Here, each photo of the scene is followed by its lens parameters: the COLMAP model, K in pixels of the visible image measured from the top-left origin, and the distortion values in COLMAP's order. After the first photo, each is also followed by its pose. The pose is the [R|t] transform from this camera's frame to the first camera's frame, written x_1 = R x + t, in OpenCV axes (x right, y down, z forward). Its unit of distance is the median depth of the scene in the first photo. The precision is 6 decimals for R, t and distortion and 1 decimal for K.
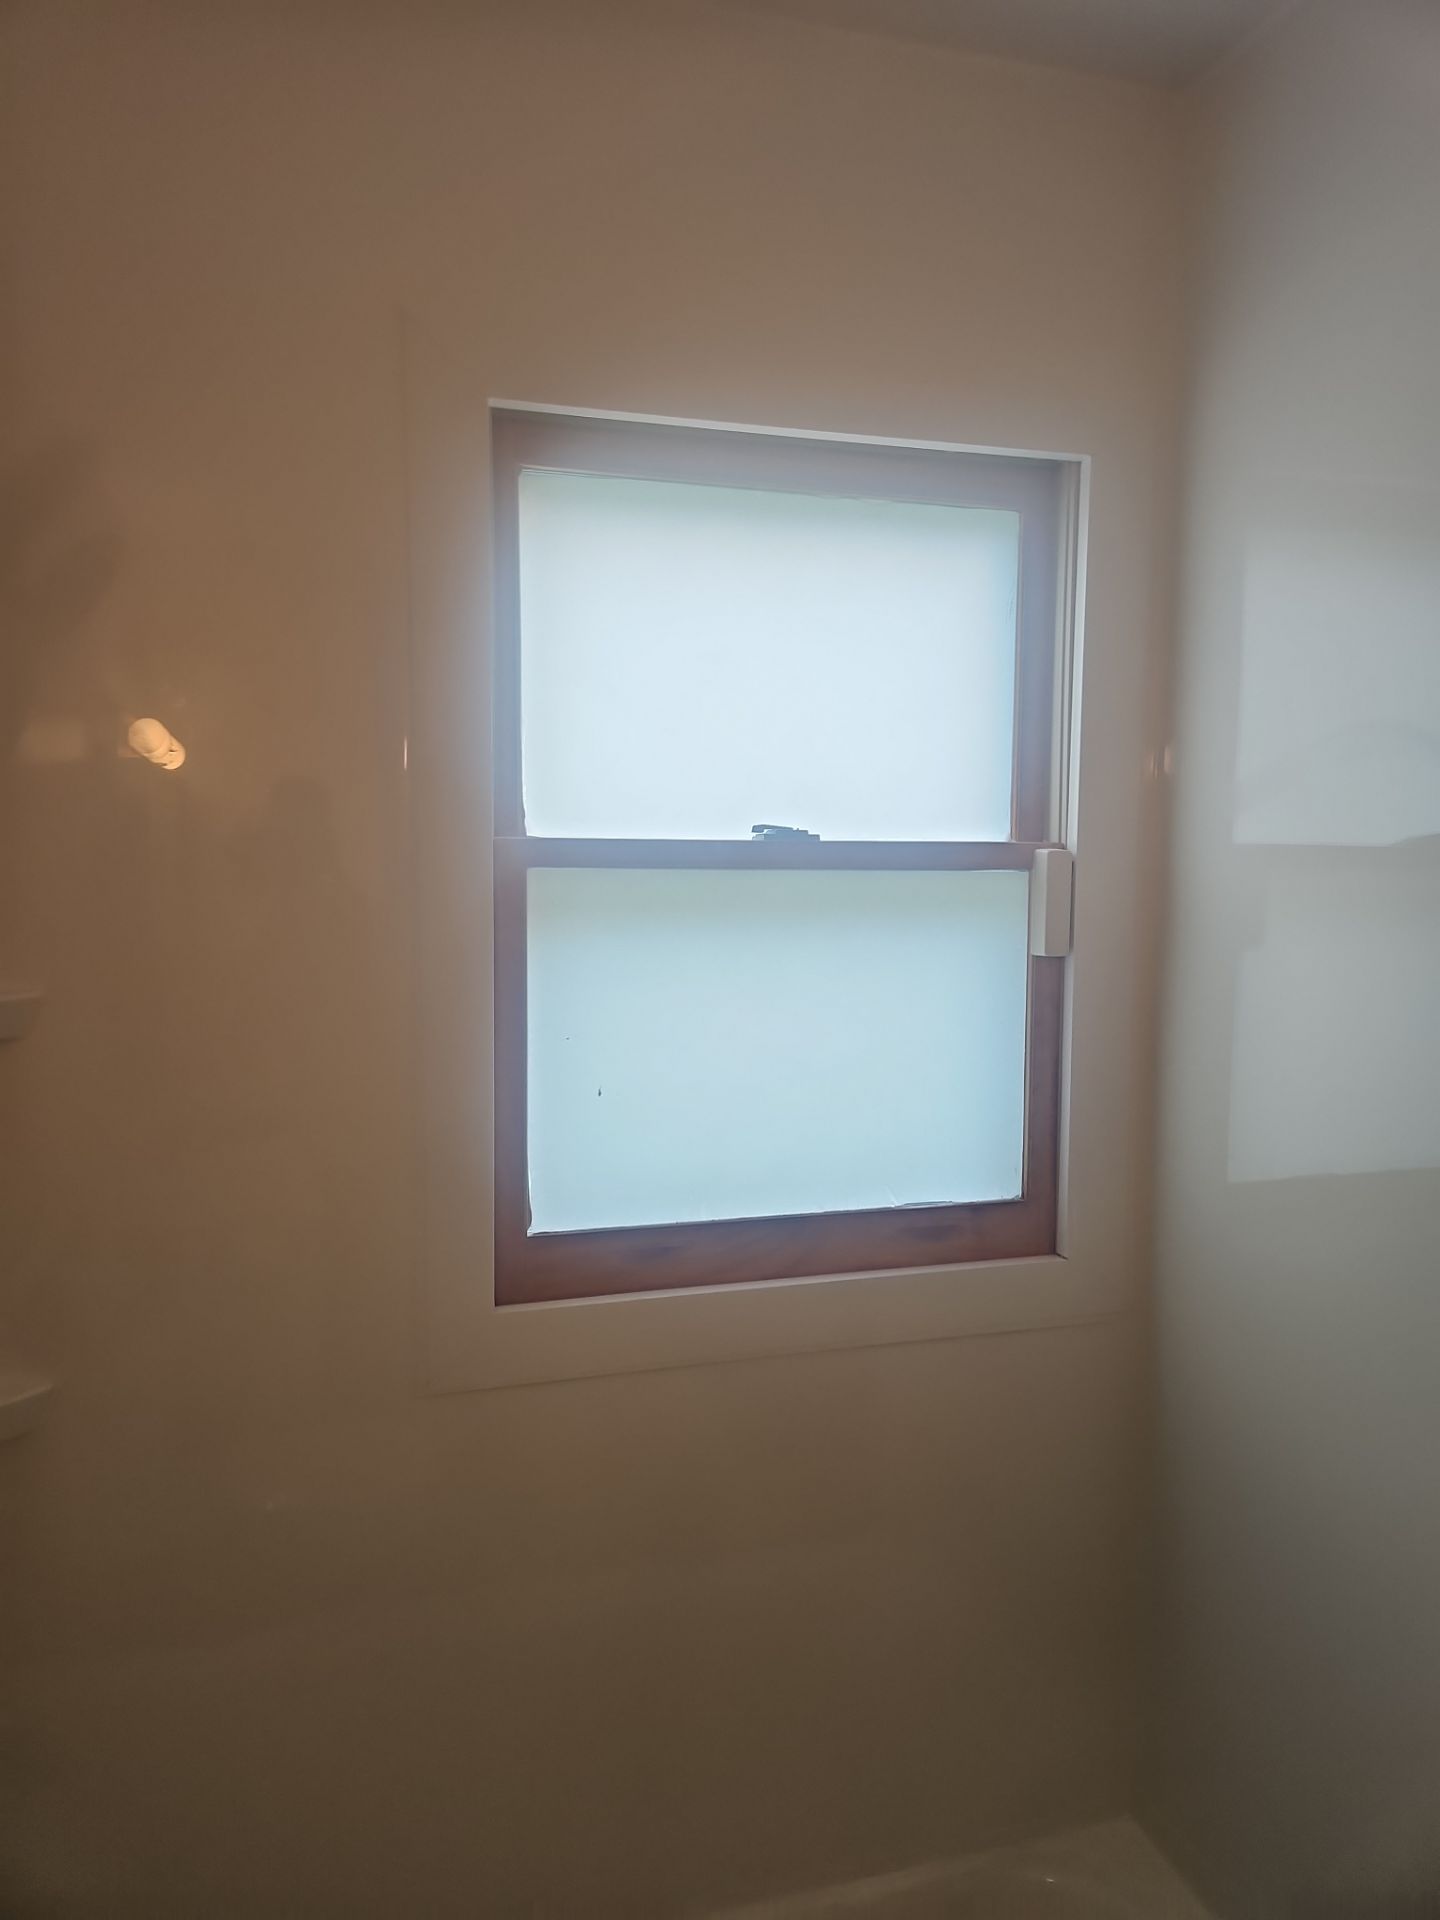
lens RADIAL K [[1300.9, 0, 720.0], [0, 1300.9, 960.0], [0, 0, 1]] dist [0.035481, -0.001713]
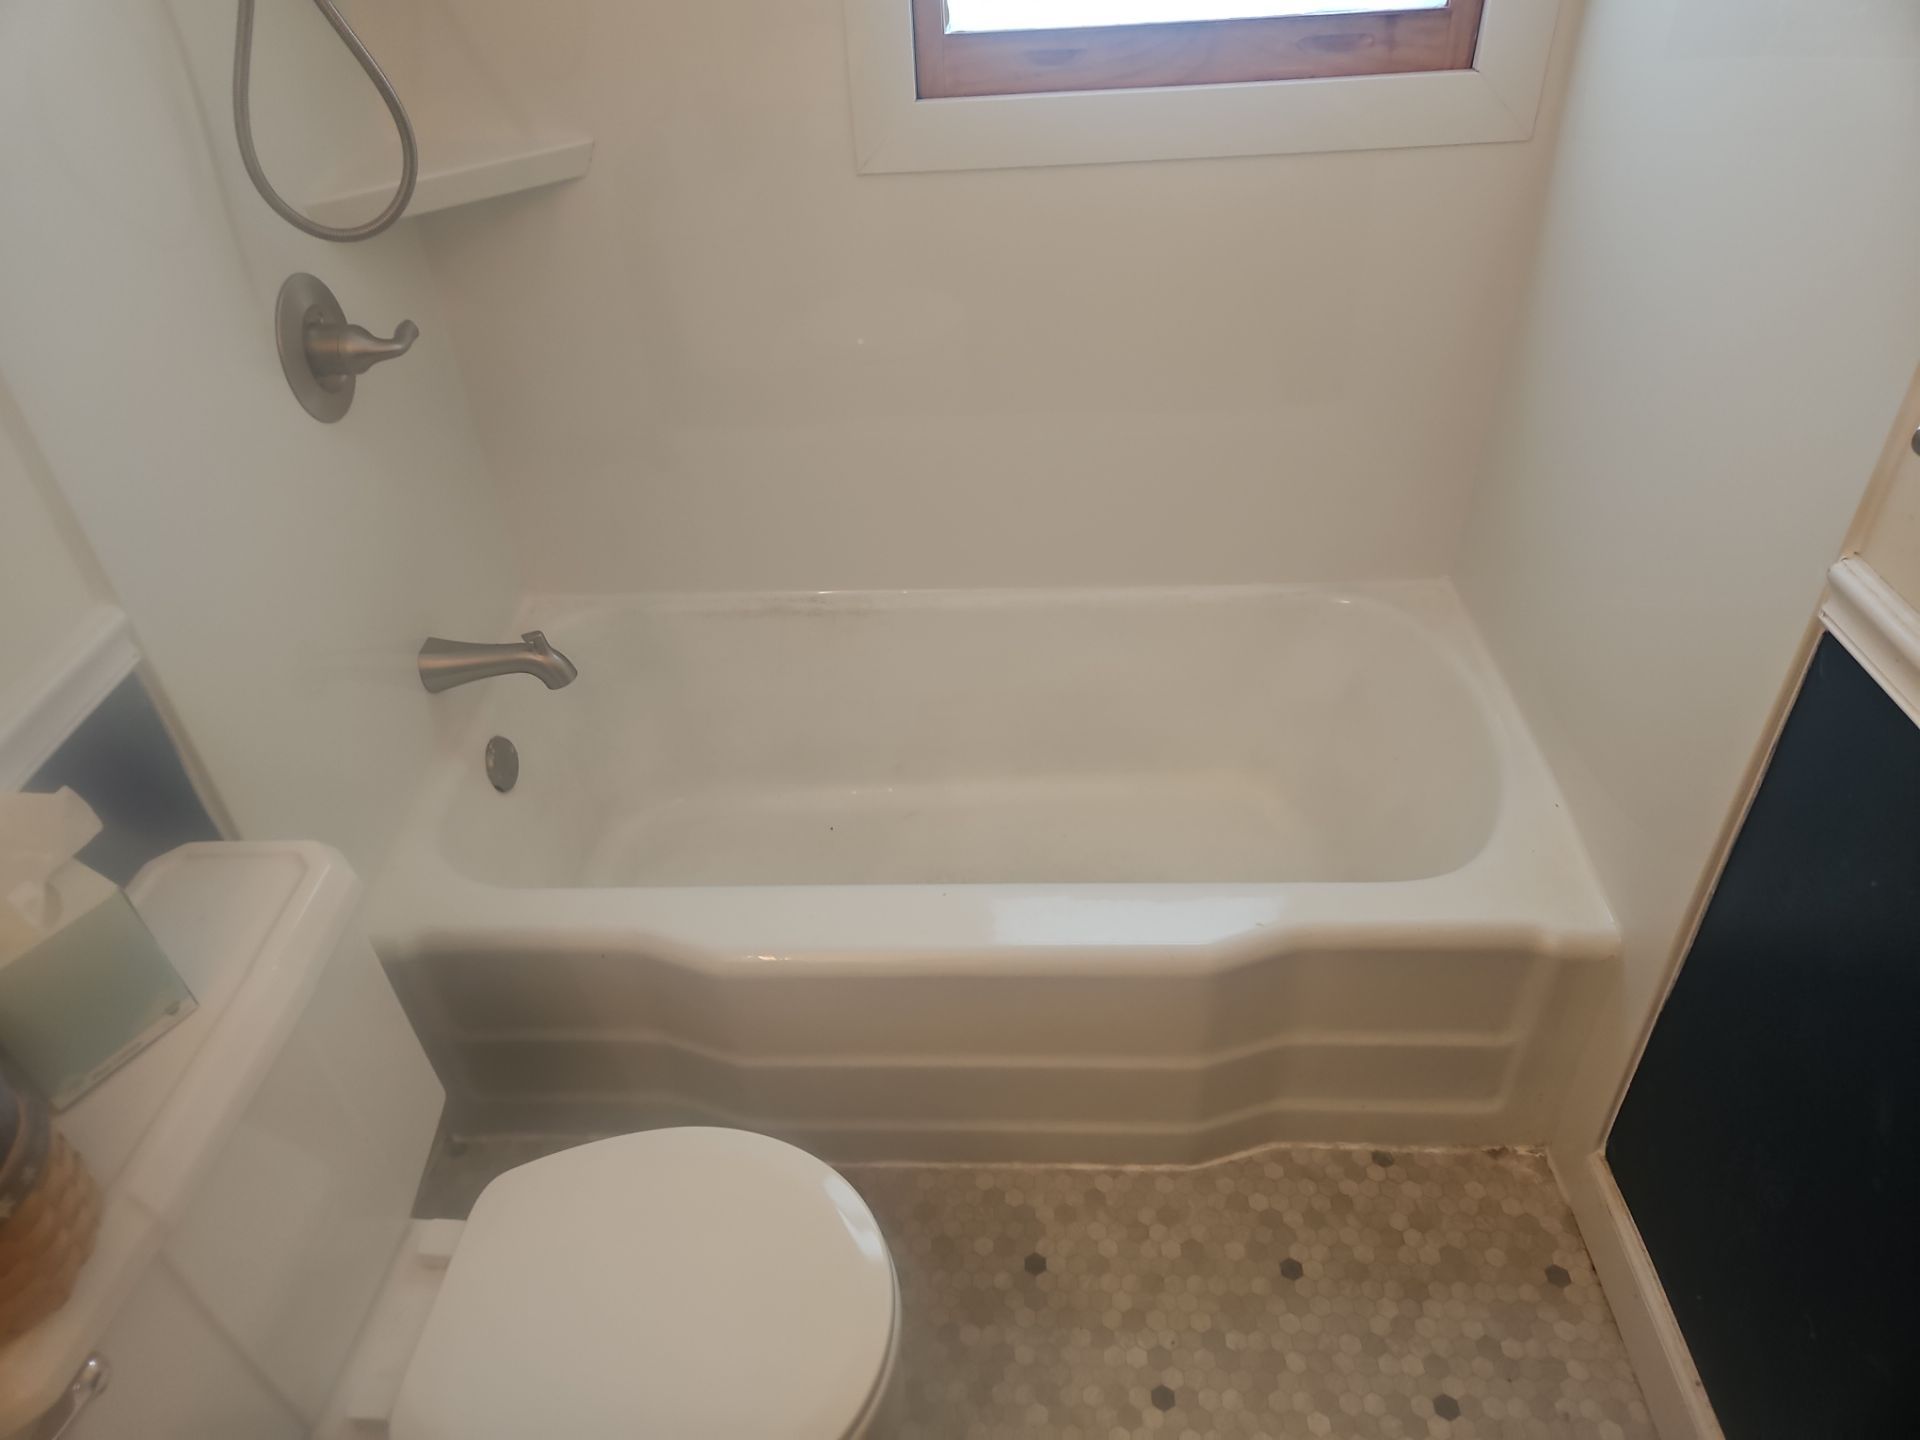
lens RADIAL K [[1300.9, 0, 945.7], [0, 1300.9, 734.7], [0, 0, 1]] dist [0.035481, -0.001713]
pose [[0.945547, 0.156126, -0.285597, 0.251682], [0.030659, 0.830824, 0.555690, 0.077273], [0.324039, -0.534187, 0.780796, -0.196881]]
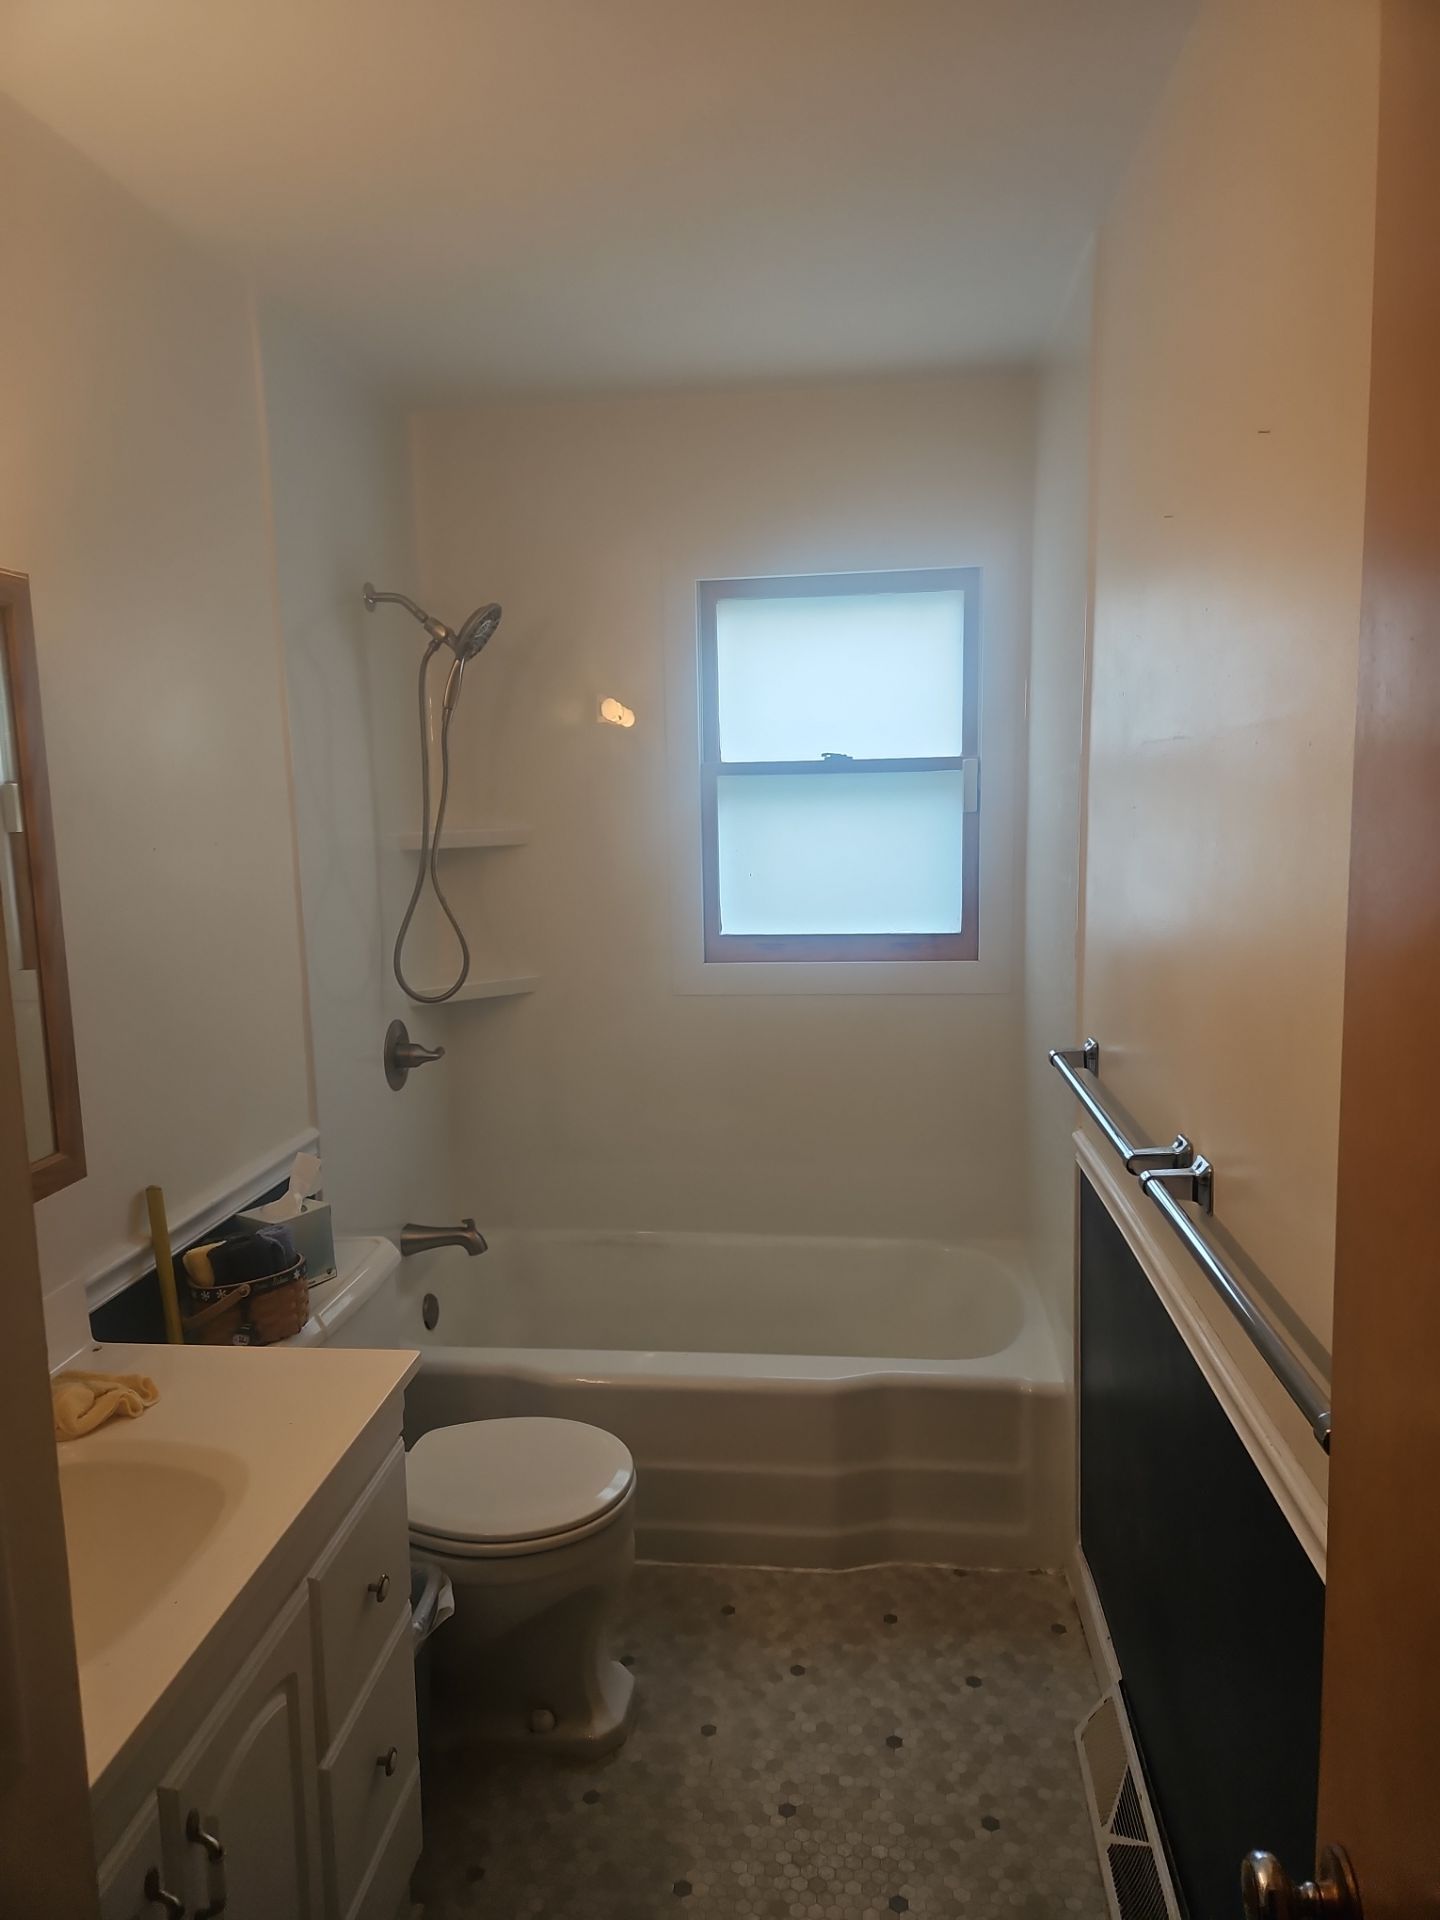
lens RADIAL K [[1300.9, 0, 720.0], [0, 1300.9, 960.0], [0, 0, 1]] dist [0.035481, -0.001713]
pose [[0.923608, 0.028120, -0.382306, 0.682746], [-0.003617, 0.997901, 0.064663, 0.097581], [0.383322, -0.058340, 0.921770, -1.052042]]
